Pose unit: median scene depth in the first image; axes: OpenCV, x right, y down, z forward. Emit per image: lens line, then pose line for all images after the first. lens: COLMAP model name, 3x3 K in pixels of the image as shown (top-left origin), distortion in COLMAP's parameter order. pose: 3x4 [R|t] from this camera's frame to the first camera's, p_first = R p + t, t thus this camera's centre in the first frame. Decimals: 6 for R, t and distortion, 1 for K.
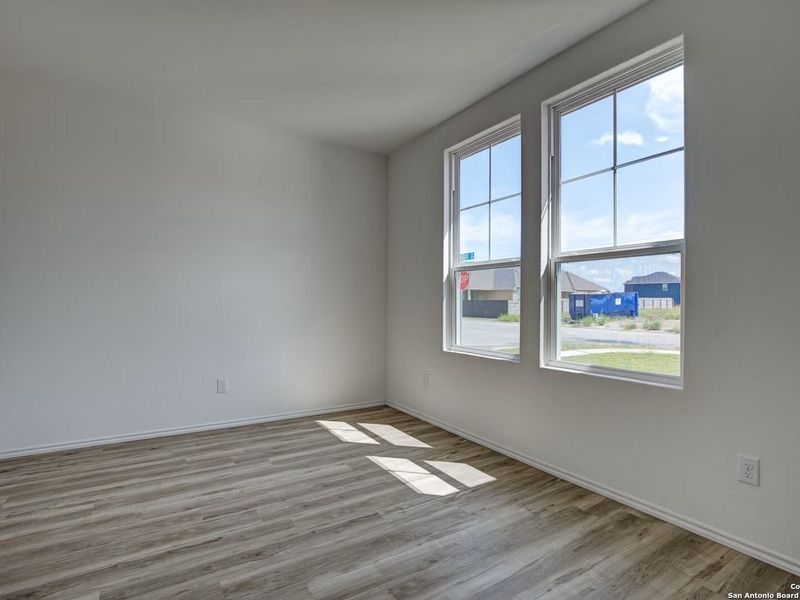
lens RADIAL K [[411.8, 0, 404.7], [0, 411.8, 303.2], [0, 0, 1]] dist [-0.031321, 0.000584]
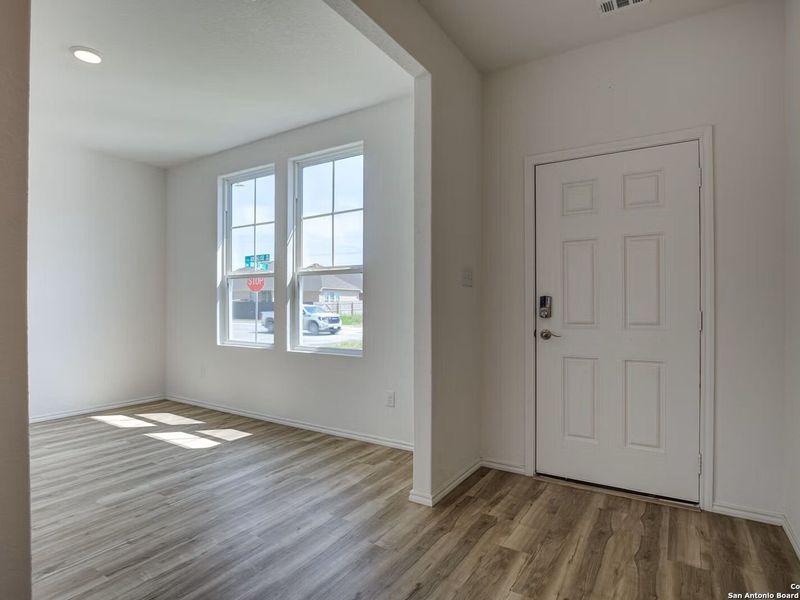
lens RADIAL K [[432.8, 0, 402.4], [0, 432.8, 303.9], [0, 0, 1]] dist [-0.034951, 0.010594]
pose [[0.903099, -0.006130, 0.429389, 0.058357], [0.006943, 0.999976, -0.000329, 0.000424], [-0.429376, 0.003278, 0.903120, -0.469915]]
